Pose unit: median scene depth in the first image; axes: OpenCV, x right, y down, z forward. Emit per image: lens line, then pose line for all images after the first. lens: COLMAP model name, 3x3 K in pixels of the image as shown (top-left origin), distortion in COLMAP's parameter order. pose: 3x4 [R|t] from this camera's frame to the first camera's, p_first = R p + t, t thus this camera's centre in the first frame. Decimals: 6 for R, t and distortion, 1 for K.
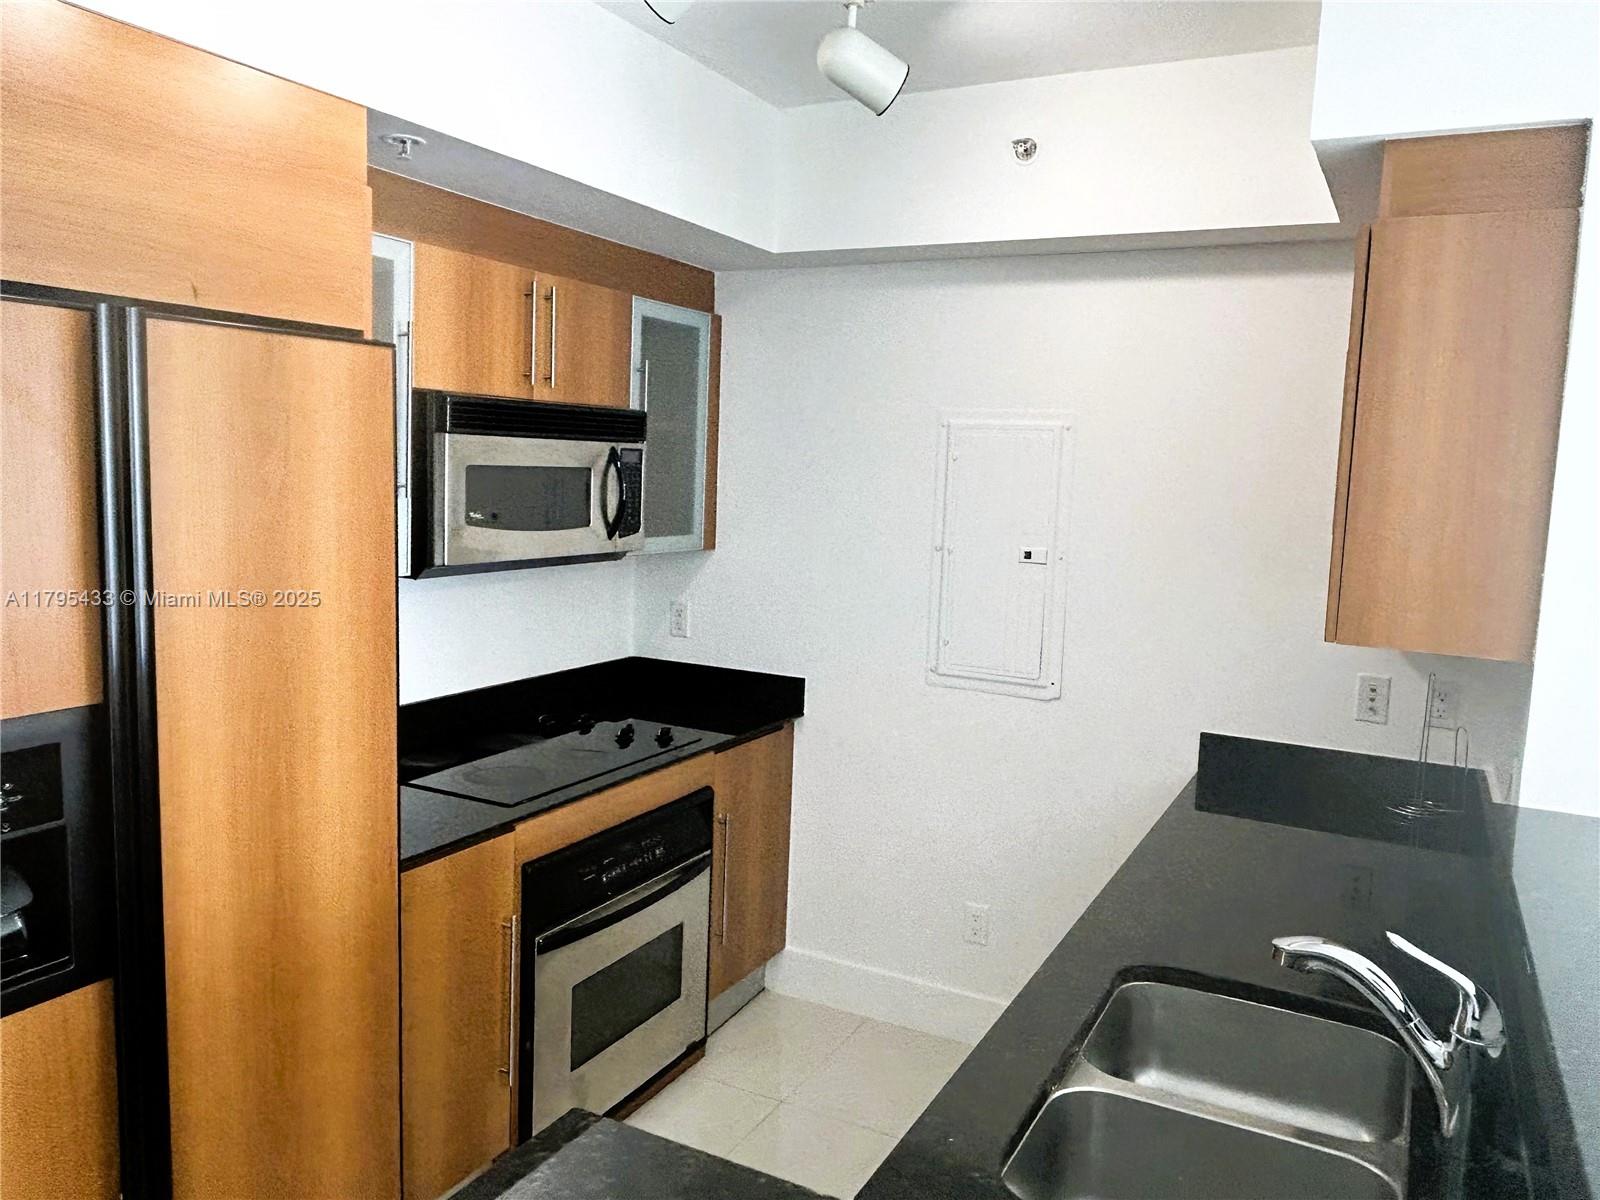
lens RADIAL K [[1178.5, 0, 797.5], [0, 1178.5, 590.7], [0, 0, 1]] dist [0.008327, -0.025766]
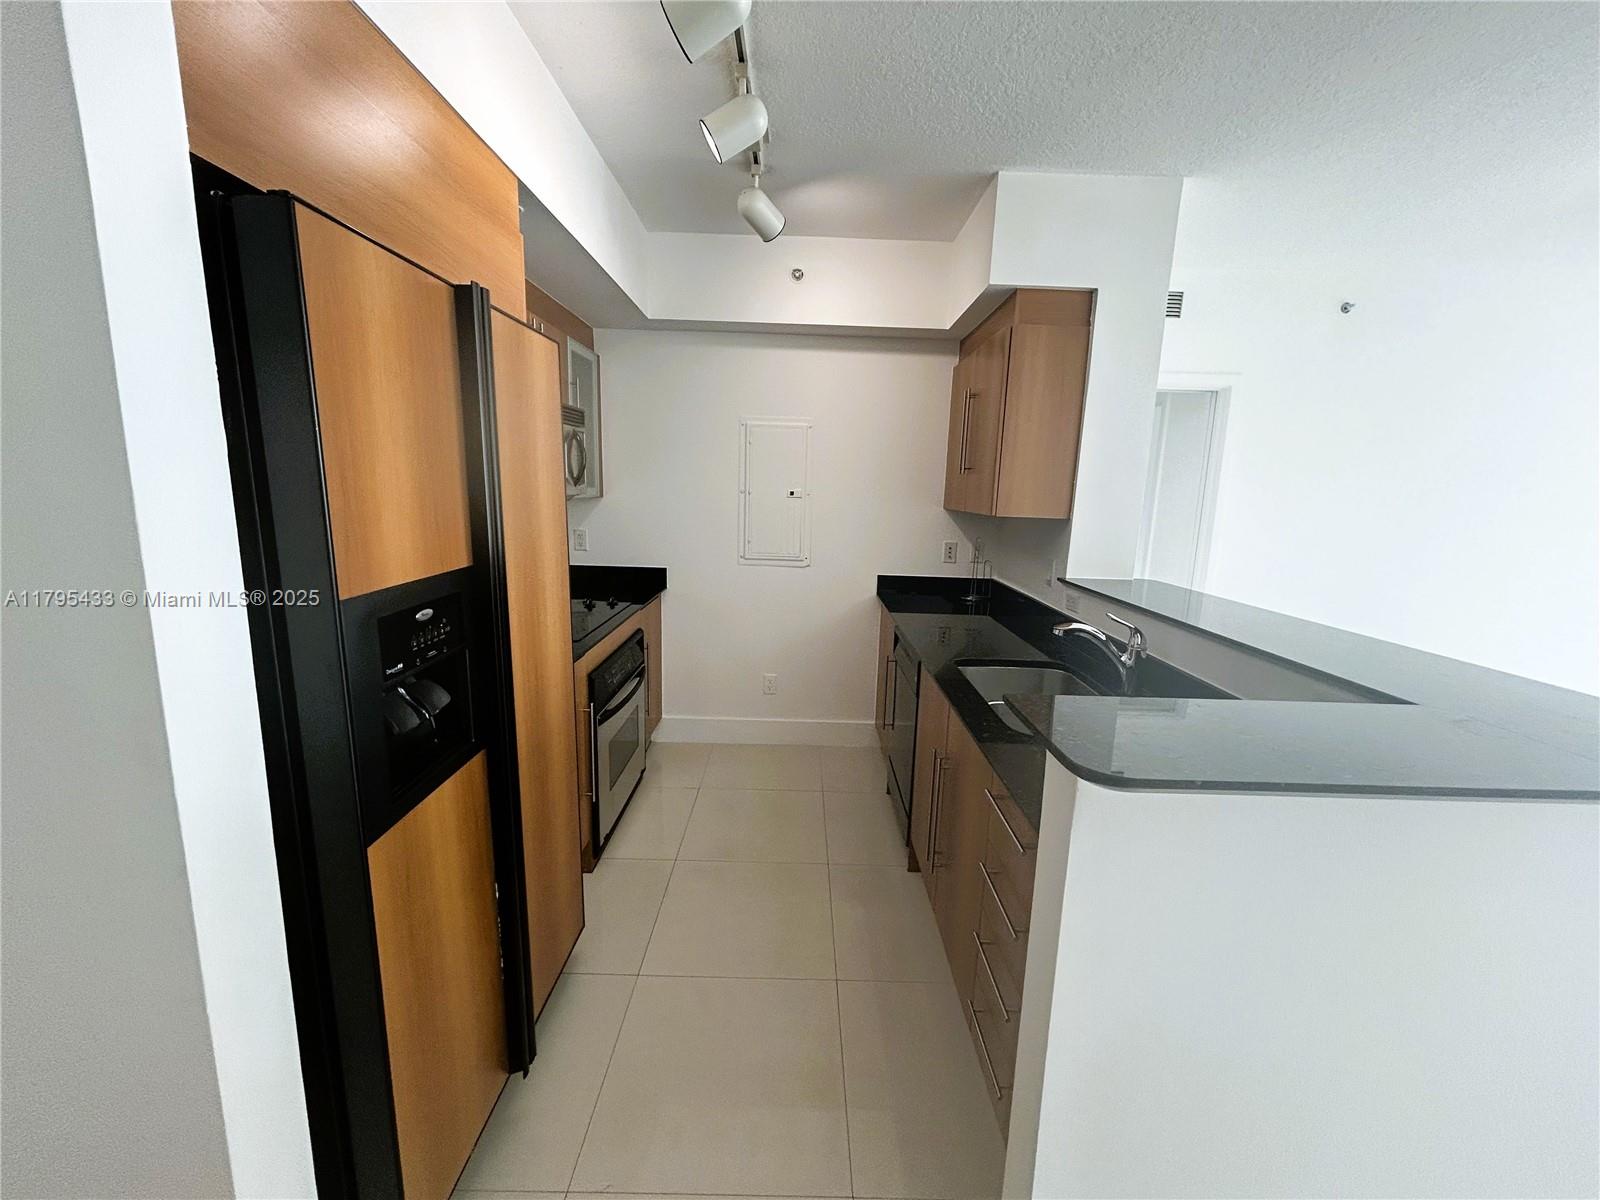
lens RADIAL K [[637.3, 0, 802.5], [0, 637.3, 601.2], [0, 0, 1]] dist [-0.002840, 0.000447]
pose [[0.882998, -0.094557, 0.459753, -0.322909], [0.052091, 0.993189, 0.104223, 0.042284], [-0.466476, -0.068080, 0.881910, 0.052425]]
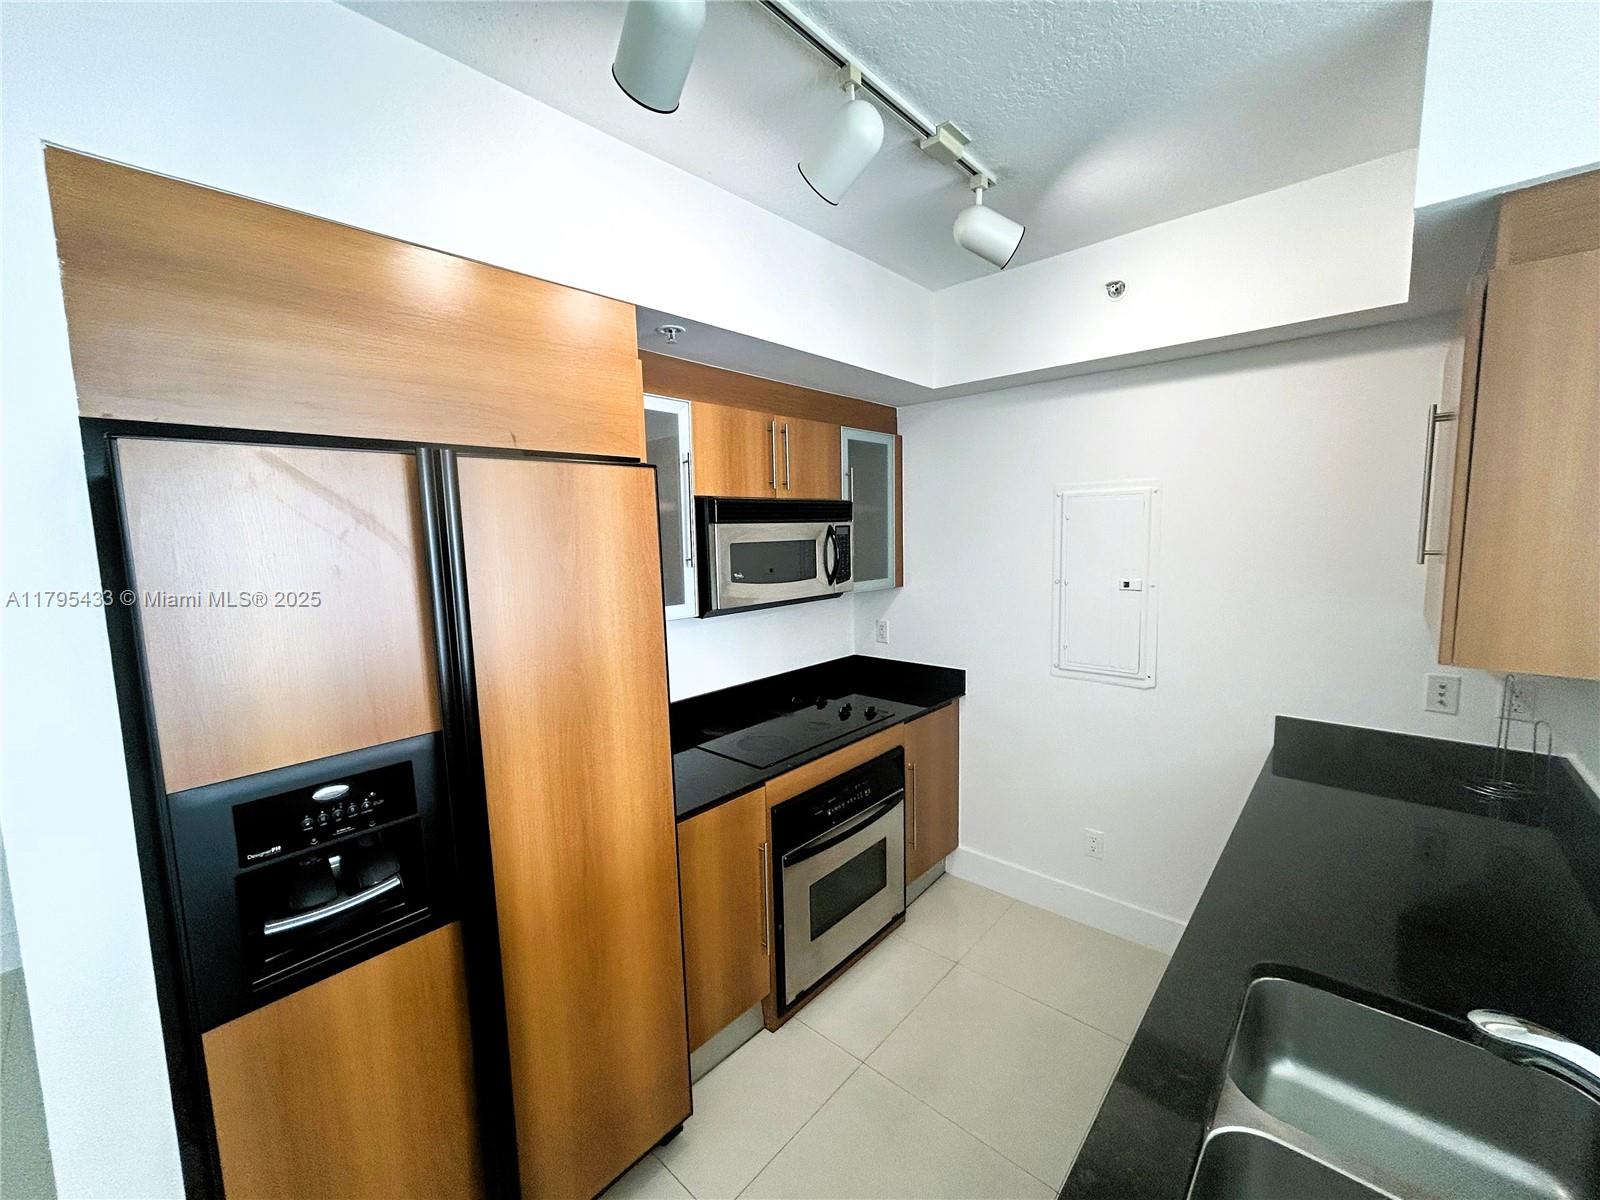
lens RADIAL K [[637.3, 0, 804.4], [0, 637.3, 599.0], [0, 0, 1]] dist [-0.002840, 0.000447]
pose [[0.968259, -0.032593, -0.247814, 0.014666], [0.032461, 0.999462, -0.004623, -0.024299], [0.247831, -0.003568, 0.968797, 0.196159]]
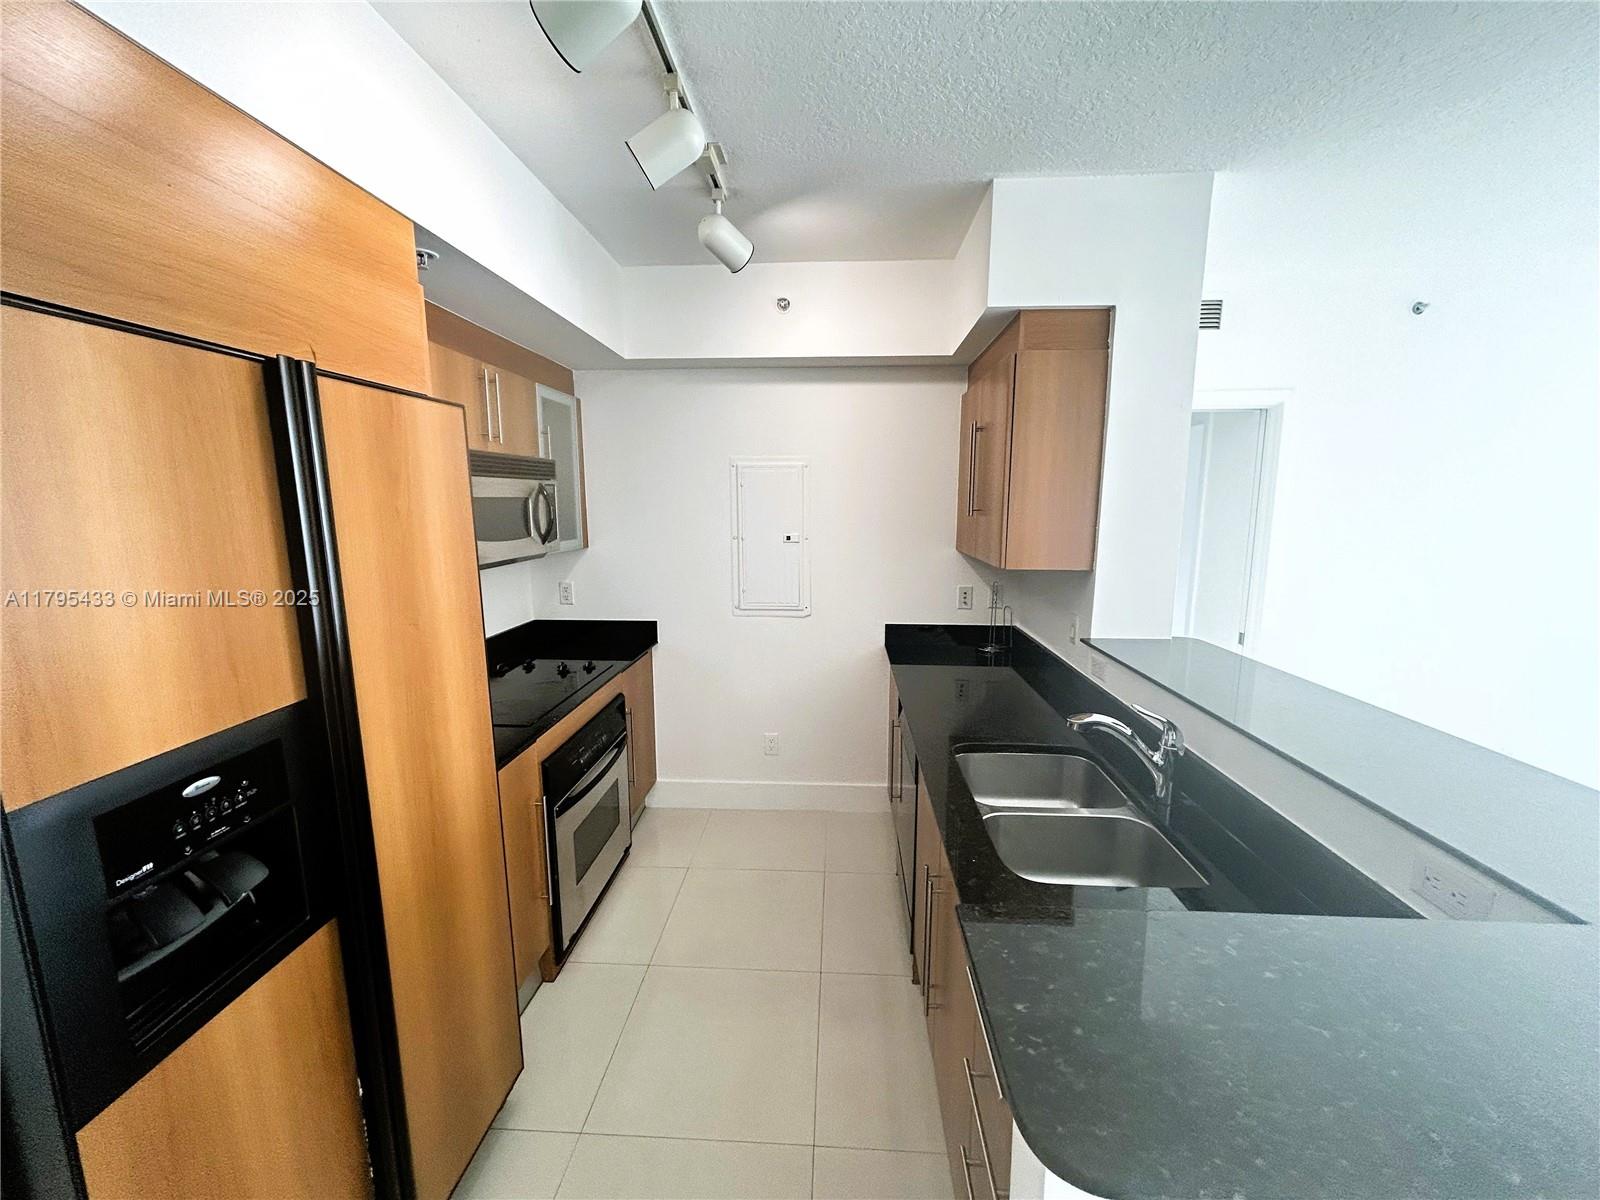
lens RADIAL K [[637.3, 0, 803.4], [0, 637.3, 601.0], [0, 0, 1]] dist [-0.002840, 0.000447]
pose [[0.908694, -0.102671, 0.404640, -0.206805], [0.078797, 0.994045, 0.075270, -0.006762], [-0.409958, -0.036513, 0.911373, 0.111921]]
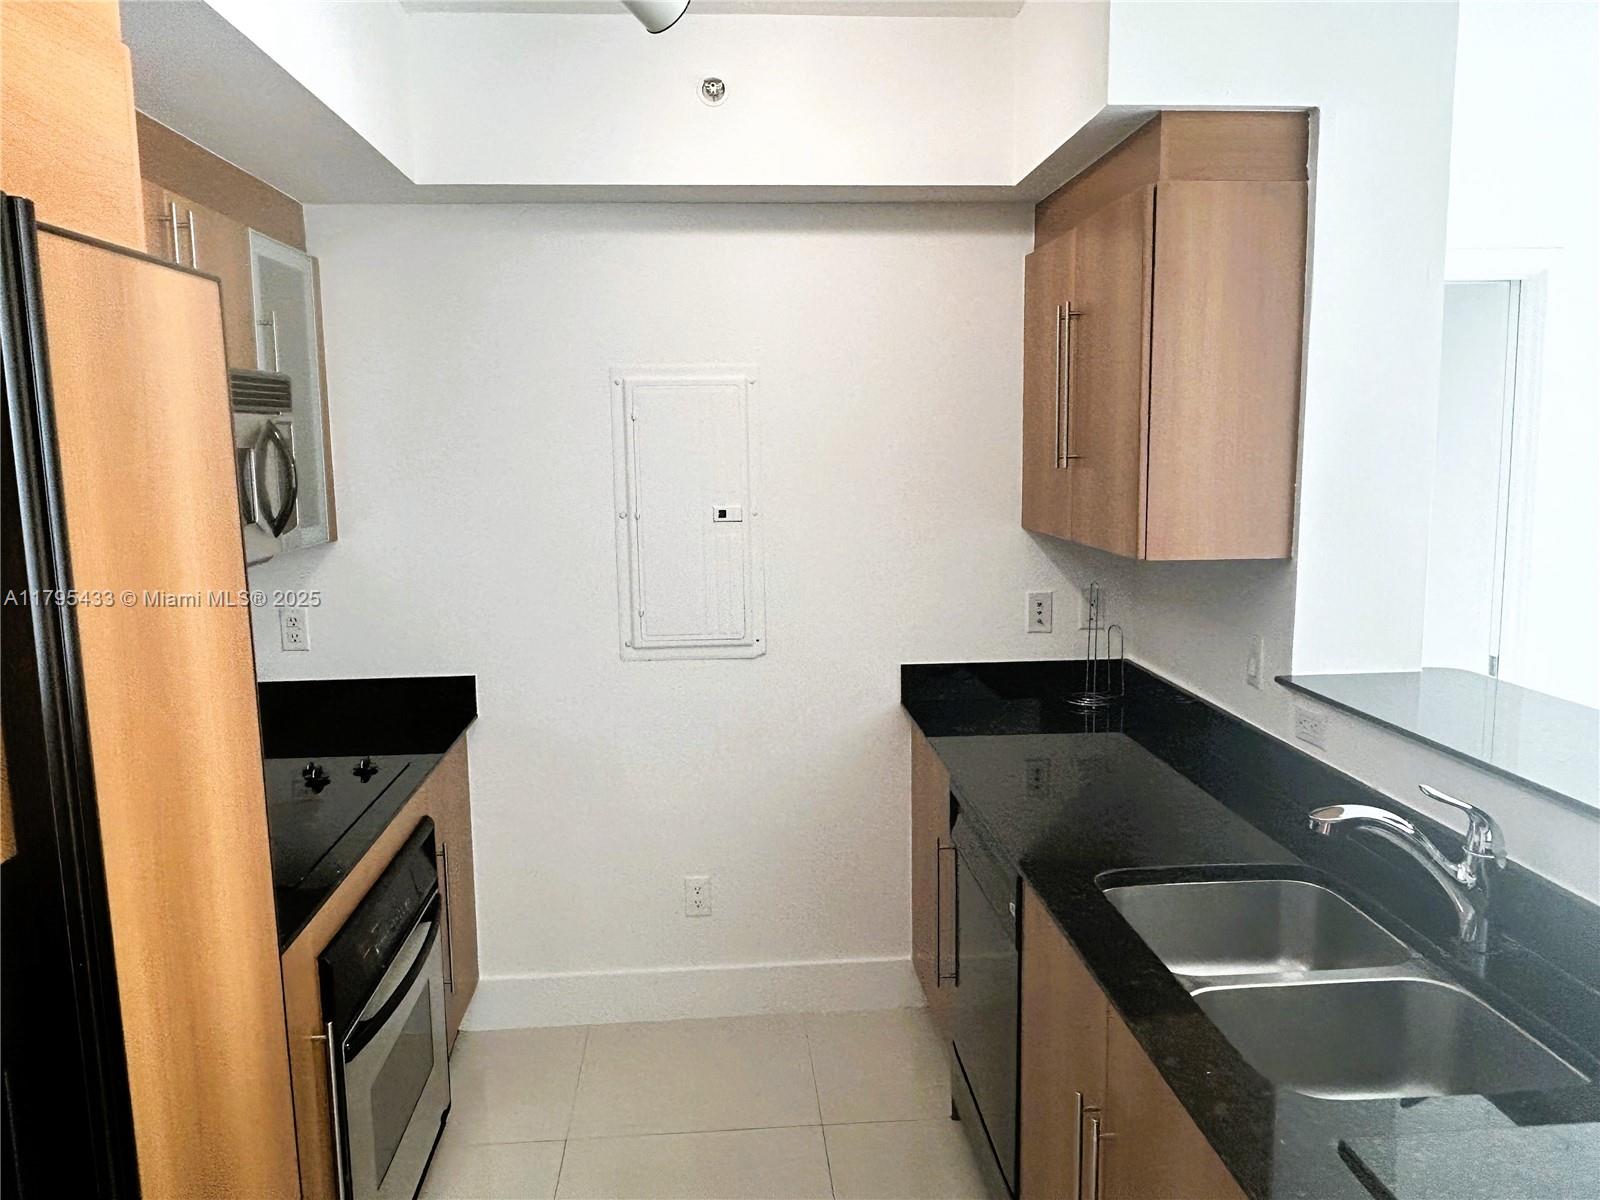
lens RADIAL K [[1178.5, 0, 797.5], [0, 1178.5, 600.4], [0, 0, 1]] dist [0.008327, -0.025766]
pose [[0.846943, -0.122187, 0.517453, -0.295543], [0.103009, 0.992504, 0.065762, -0.018445], [-0.521610, -0.002394, 0.853181, 0.146000]]
